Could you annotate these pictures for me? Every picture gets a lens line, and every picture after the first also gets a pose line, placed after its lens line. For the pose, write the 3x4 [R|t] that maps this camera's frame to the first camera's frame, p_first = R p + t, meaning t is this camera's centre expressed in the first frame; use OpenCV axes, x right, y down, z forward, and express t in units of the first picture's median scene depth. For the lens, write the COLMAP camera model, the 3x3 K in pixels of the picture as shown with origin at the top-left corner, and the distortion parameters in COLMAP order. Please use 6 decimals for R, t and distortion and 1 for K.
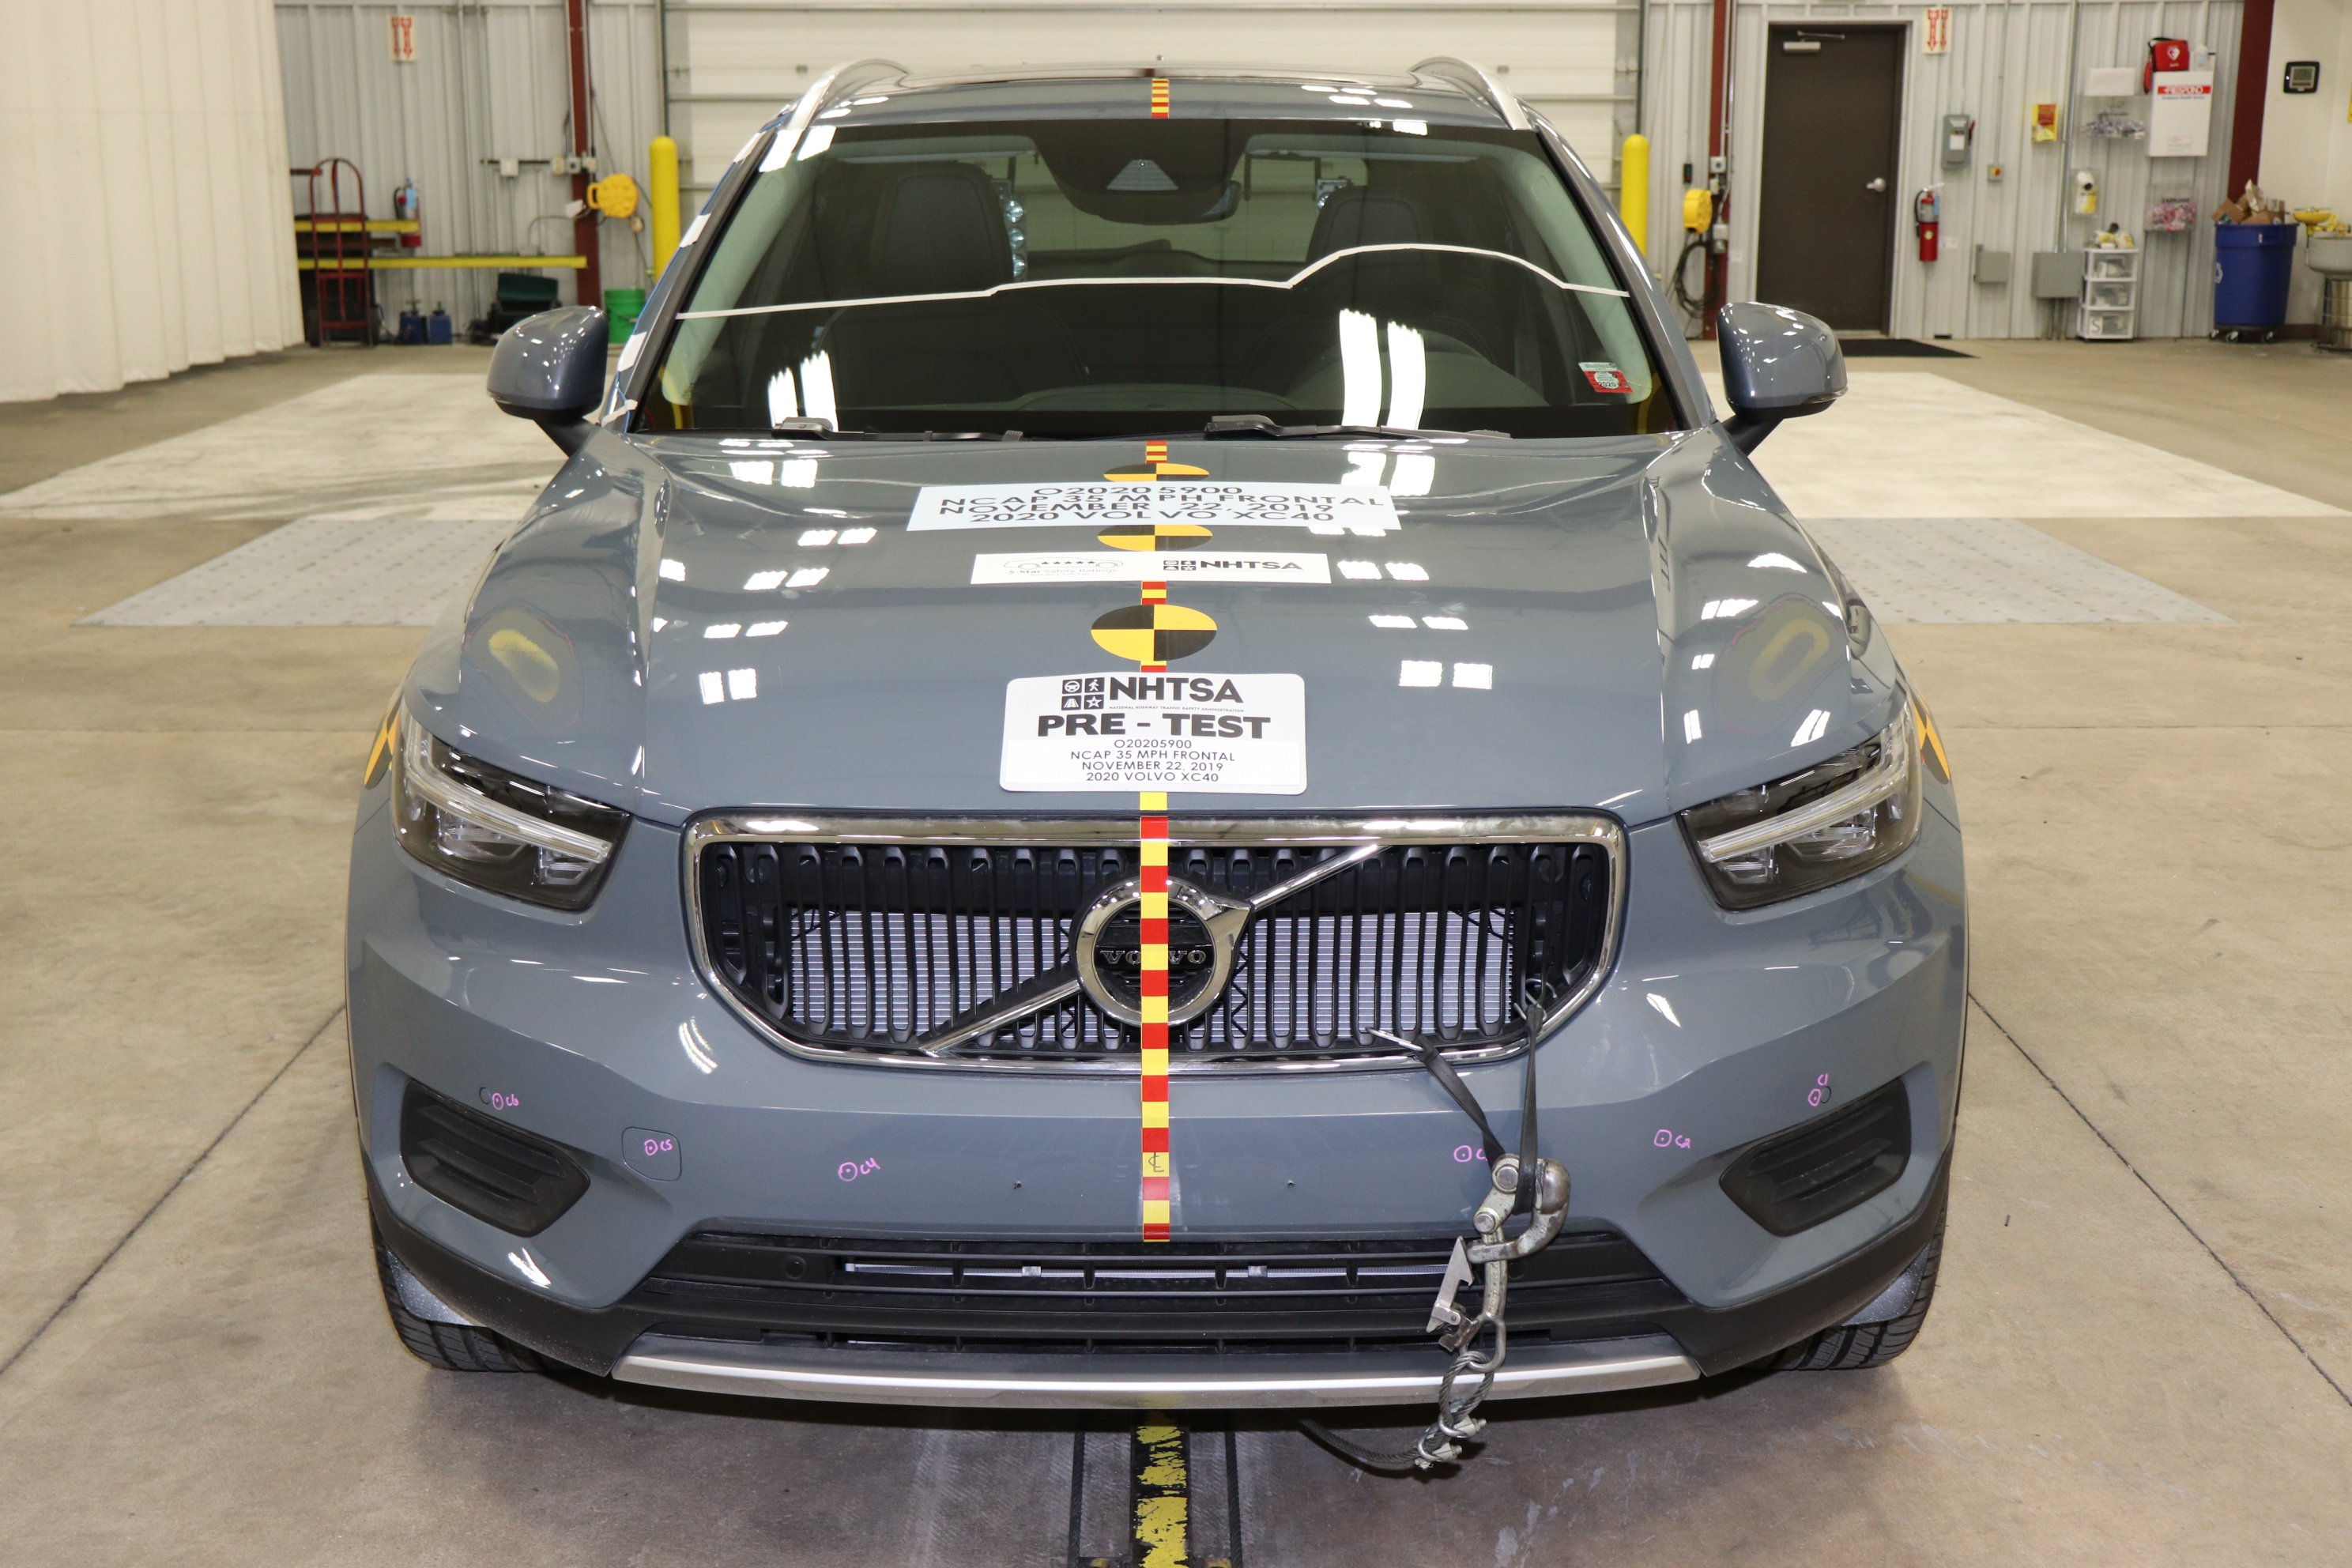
lens RADIAL K [[2985.3, 0, 1176.0], [0, 2985.3, 784.0], [0, 0, 1]] dist [-0.006556, 0.080019]
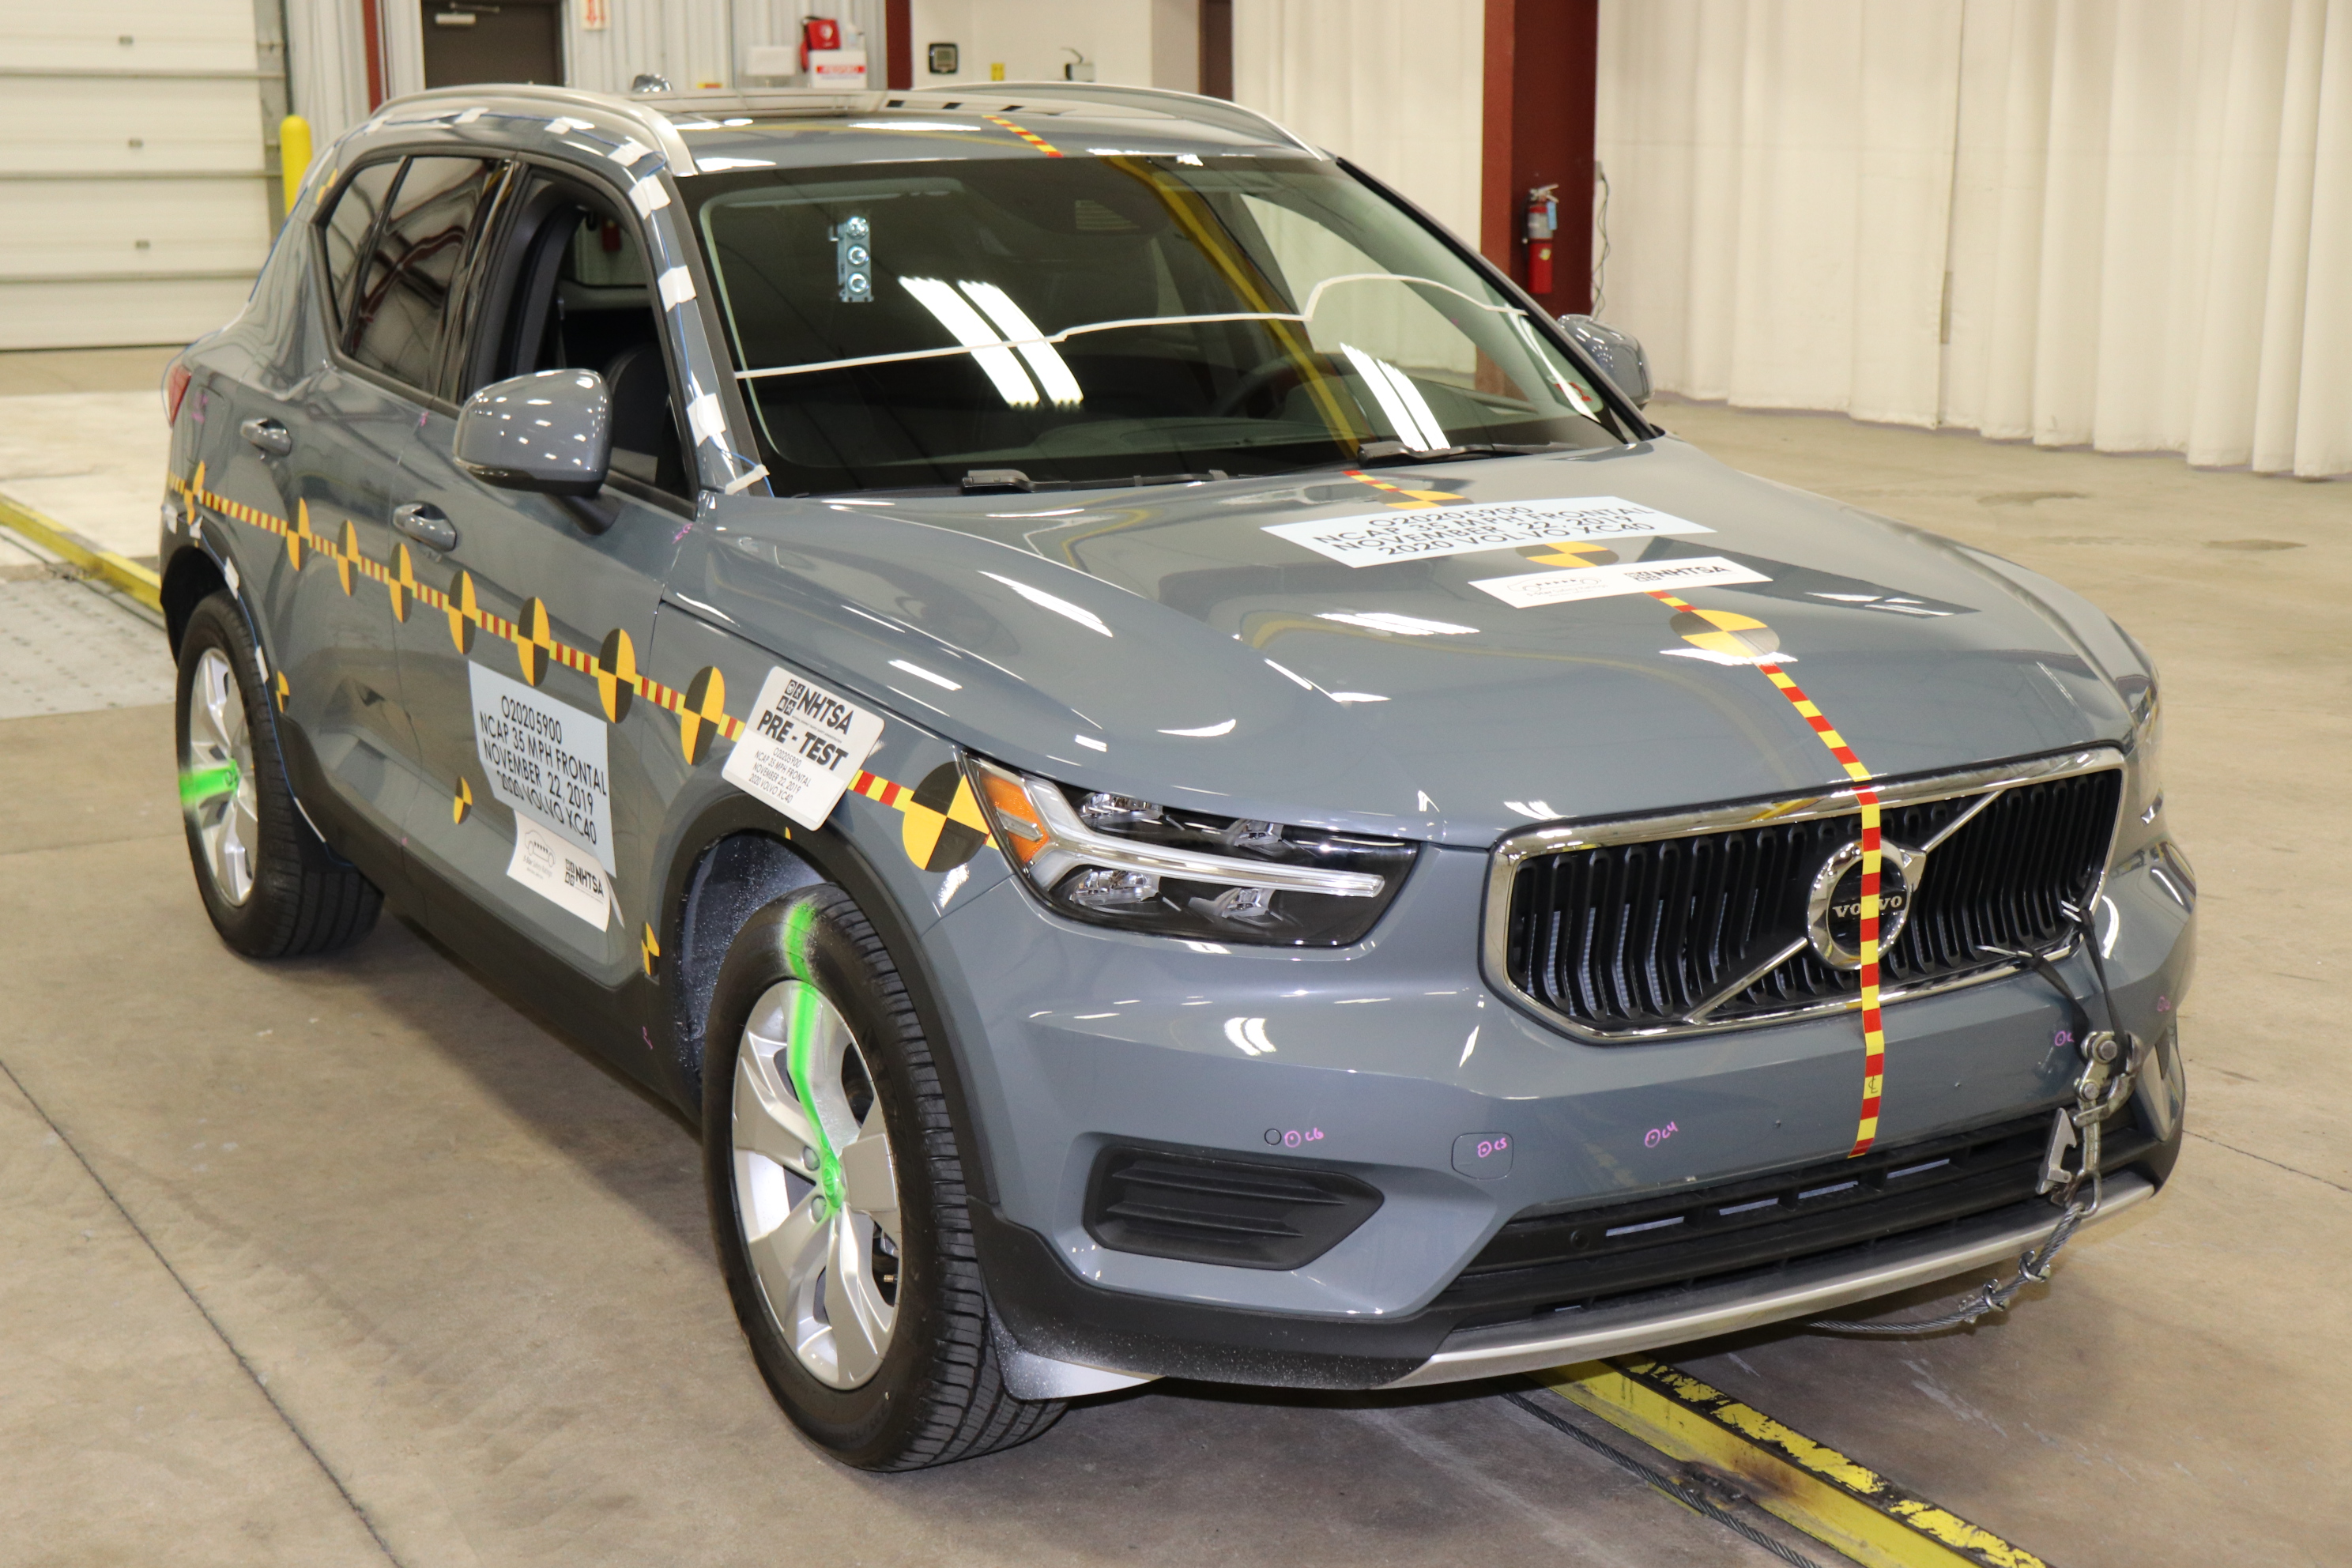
lens RADIAL K [[3390.3, 0, 1176.0], [0, 3390.3, 784.0], [0, 0, 1]] dist [-0.003809, -0.039930]
pose [[0.842202, -0.106902, 0.528457, -0.874124], [0.112984, 0.993377, 0.020888, -0.044698], [-0.527191, 0.042115, 0.848703, 0.022757]]
